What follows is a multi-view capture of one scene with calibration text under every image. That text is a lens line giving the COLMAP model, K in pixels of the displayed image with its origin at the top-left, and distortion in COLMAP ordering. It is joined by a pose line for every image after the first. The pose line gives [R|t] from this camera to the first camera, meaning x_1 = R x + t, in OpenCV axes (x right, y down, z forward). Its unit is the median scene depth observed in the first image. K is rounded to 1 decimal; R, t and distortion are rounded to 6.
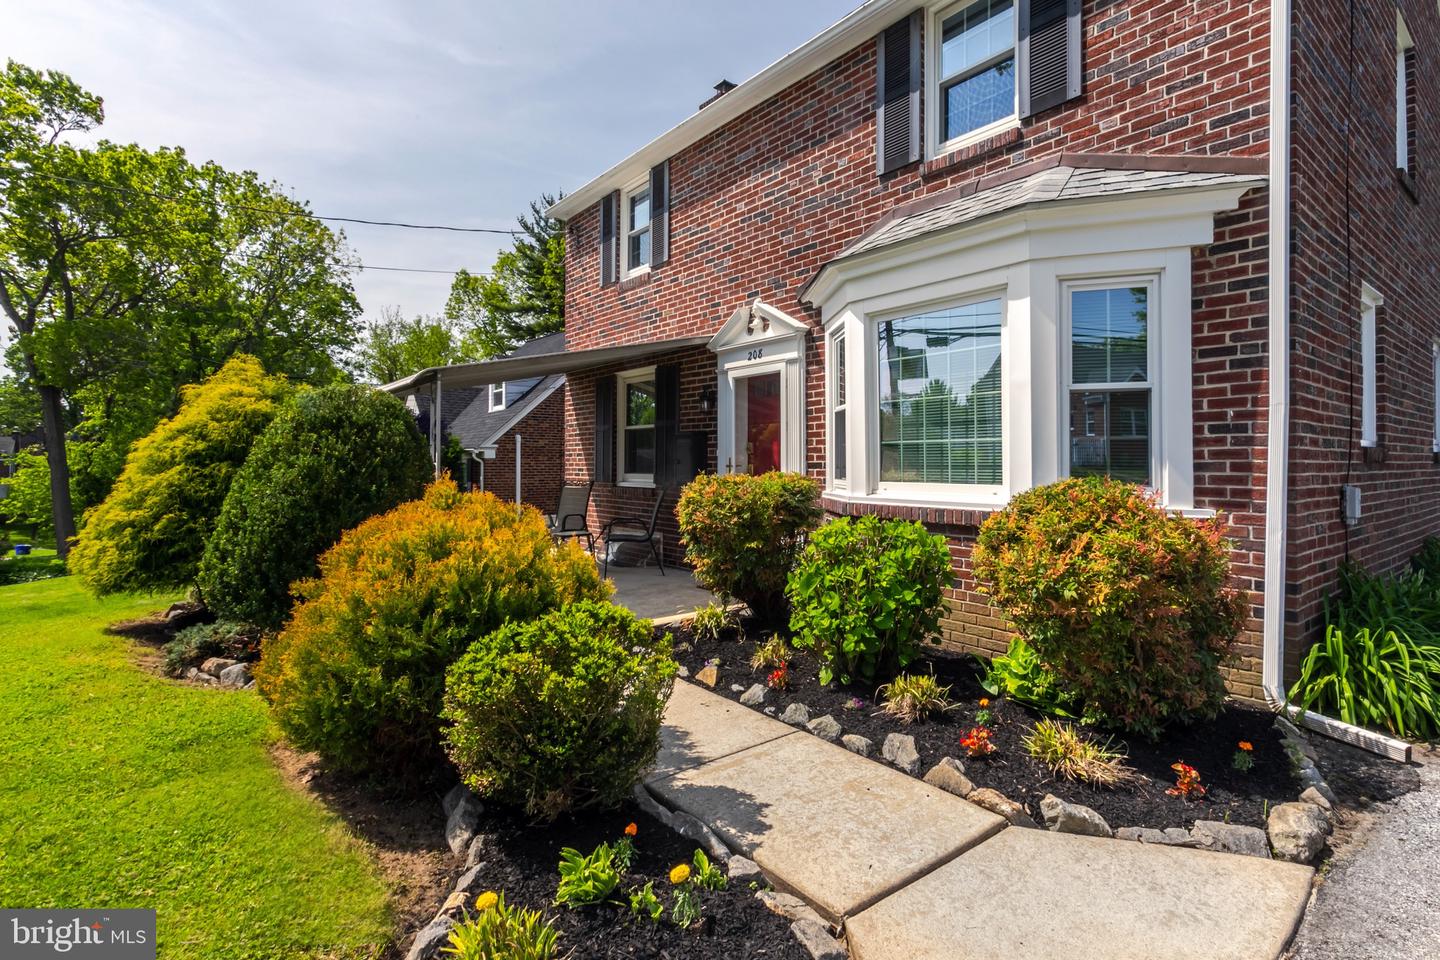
lens RADIAL K [[700.8, 0, 775.7], [0, 700.8, 453.2], [0, 0, 1]] dist [0.002521, 0.001079]
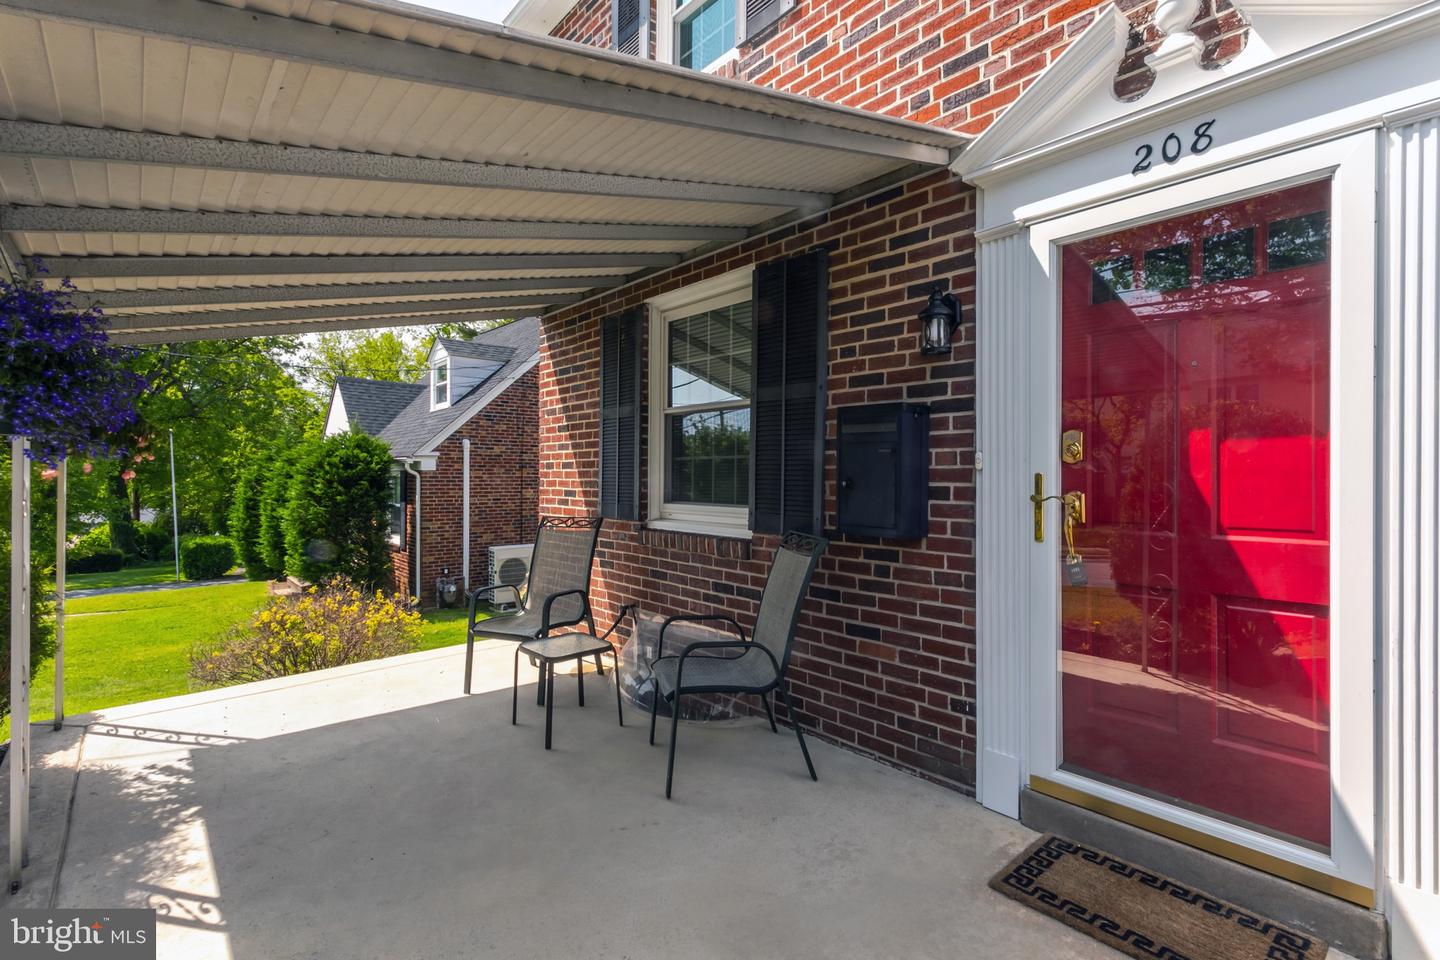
lens RADIAL K [[679.0, 0, 716.5], [0, 679.0, 469.2], [0, 0, 1]] dist [0.015218, 0.000385]
pose [[0.999938, 0.004057, -0.010365, -0.254089], [-0.004008, 0.999981, 0.004762, 0.003634], [0.010384, -0.004720, 0.999935, 0.760363]]
